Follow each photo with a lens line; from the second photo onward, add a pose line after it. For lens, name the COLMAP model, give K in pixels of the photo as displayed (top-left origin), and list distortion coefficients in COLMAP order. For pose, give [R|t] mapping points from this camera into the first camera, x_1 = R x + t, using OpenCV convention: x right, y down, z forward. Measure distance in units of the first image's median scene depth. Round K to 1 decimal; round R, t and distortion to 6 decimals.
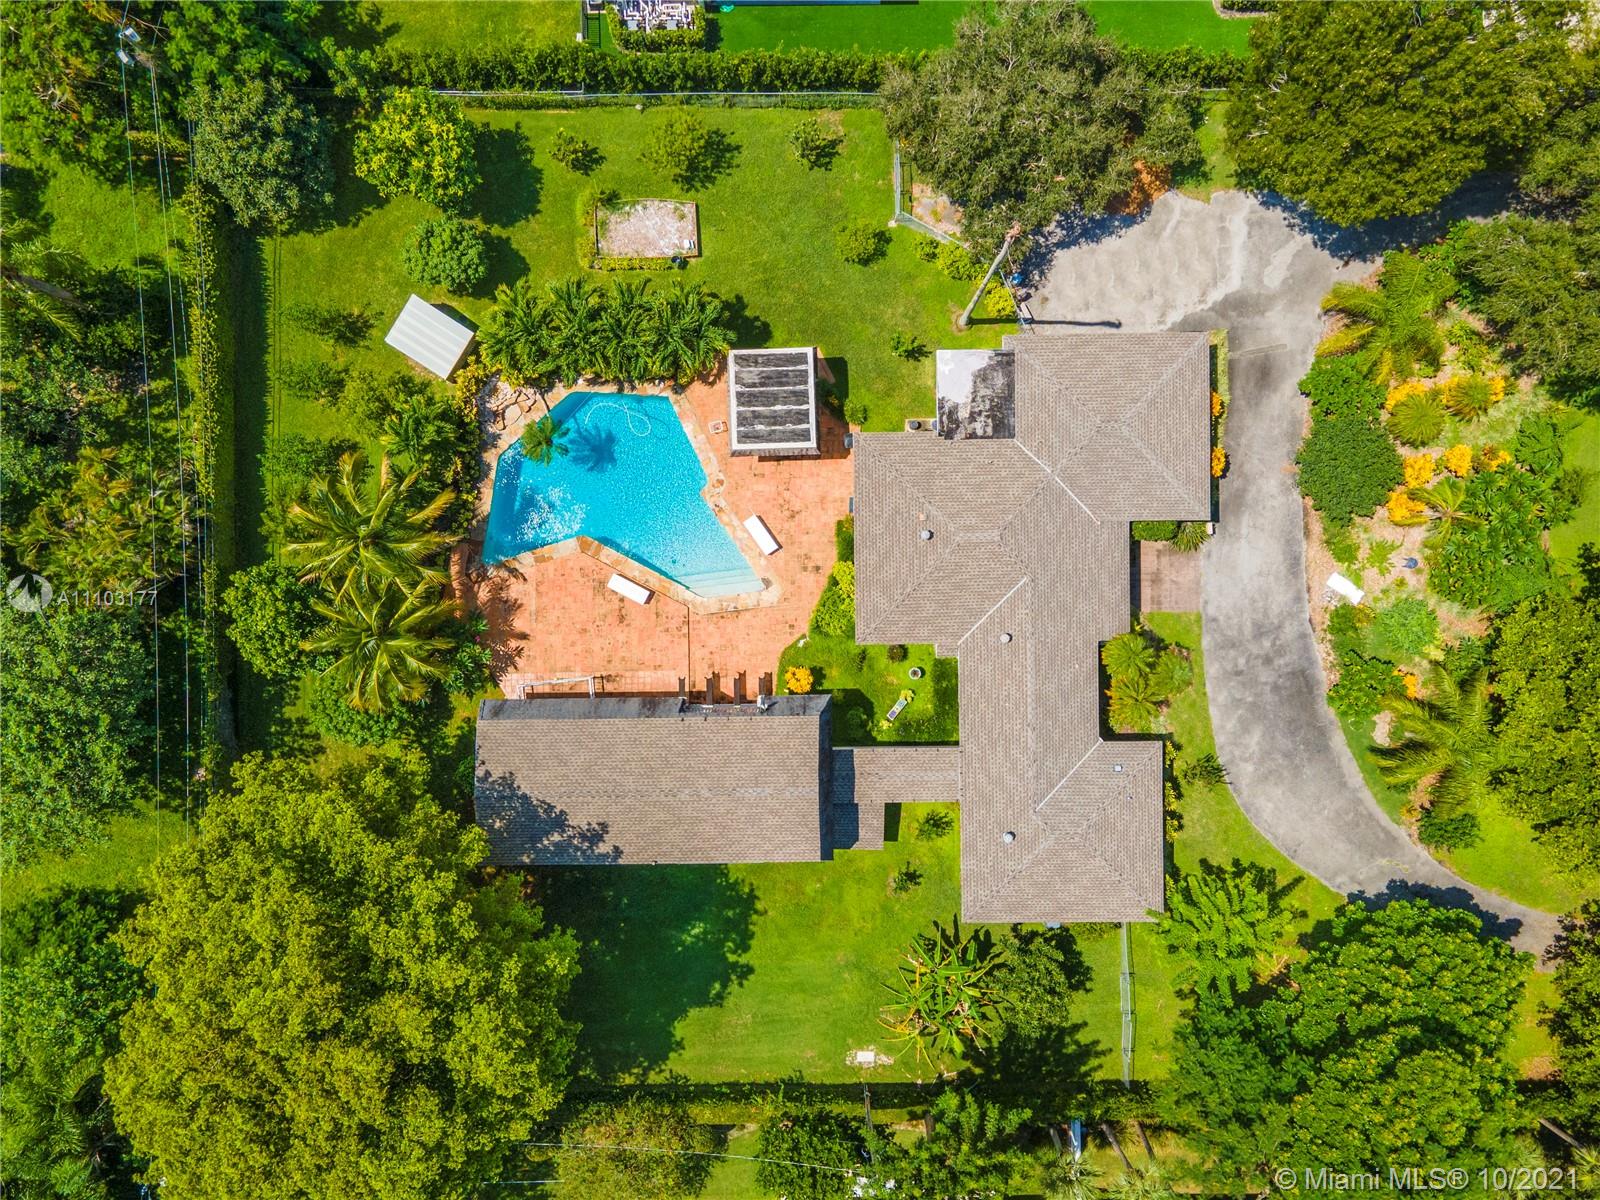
lens RADIAL K [[1184.6, 0, 797.4], [0, 1184.6, 591.3], [0, 0, 1]] dist [0.049429, 0.006916]
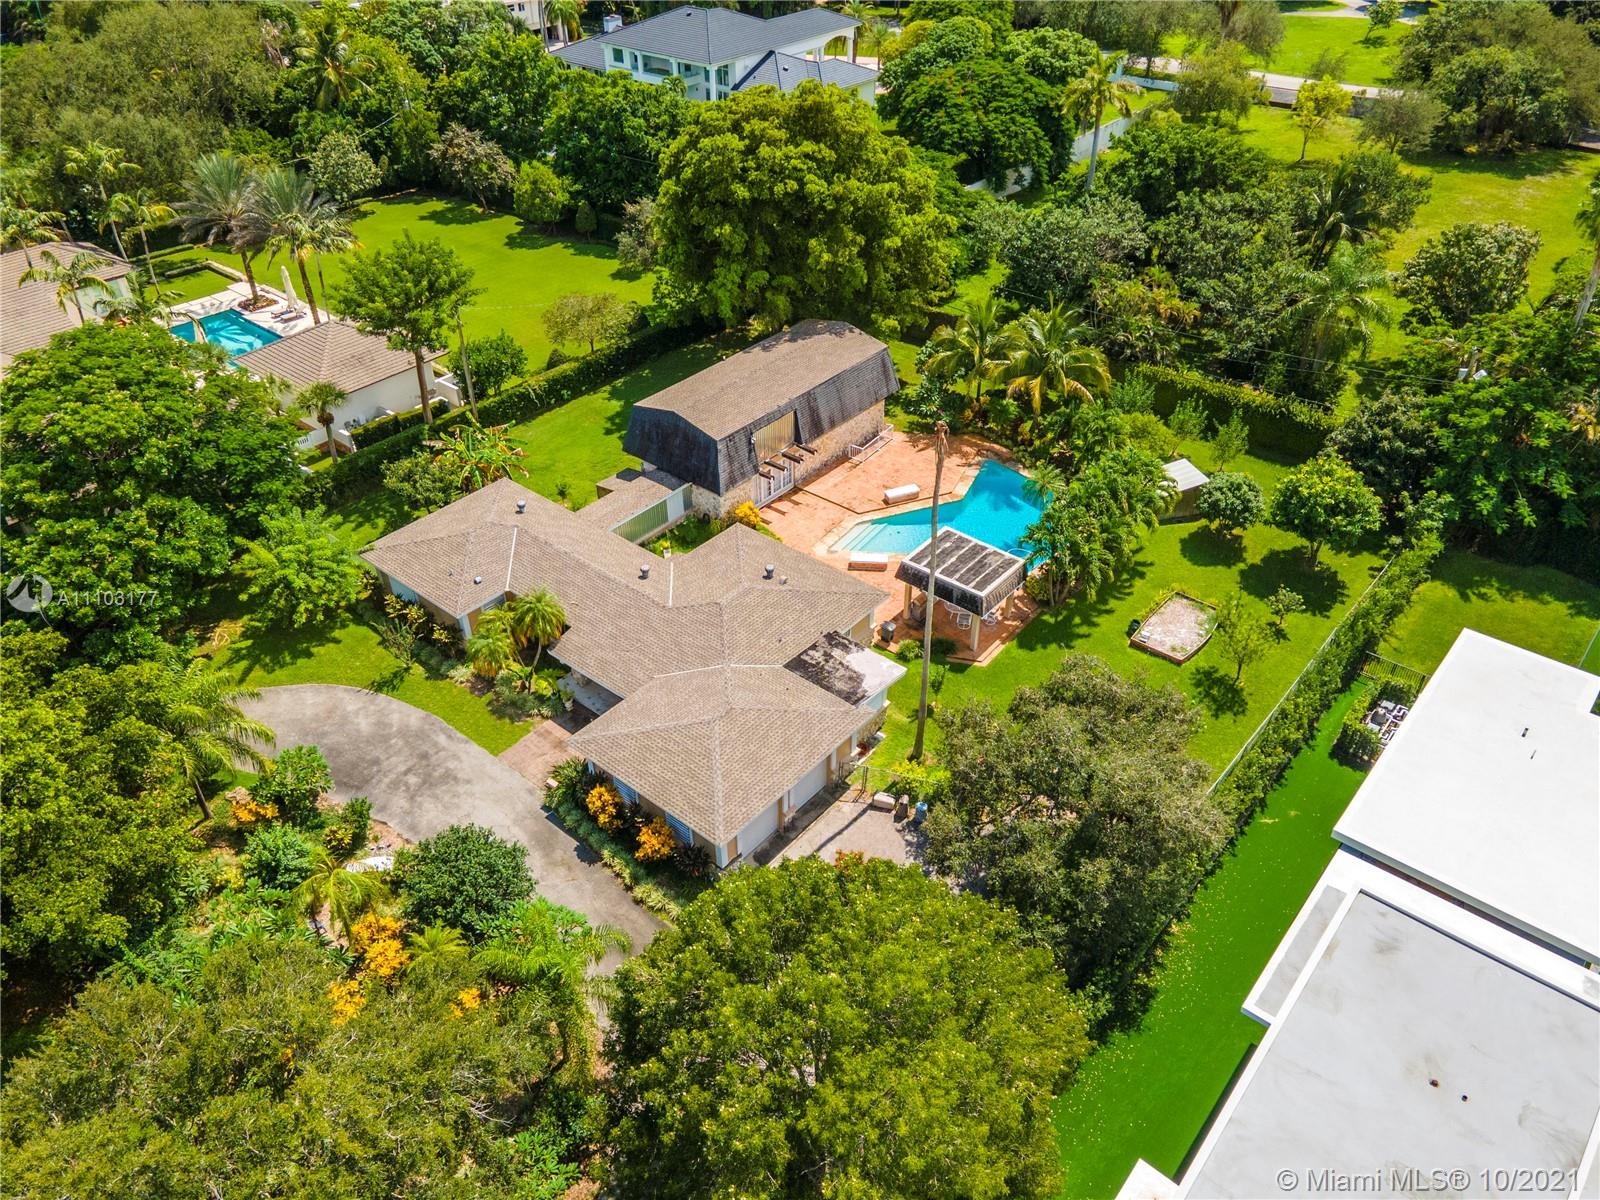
lens RADIAL K [[1184.6, 0, 797.4], [0, 1184.6, 591.3], [0, 0, 1]] dist [0.049429, 0.006916]
pose [[-0.653406, 0.444243, -0.612951, 0.718665], [-0.757002, -0.380355, 0.531298, -0.609400], [0.002886, 0.811159, 0.584819, 0.401121]]
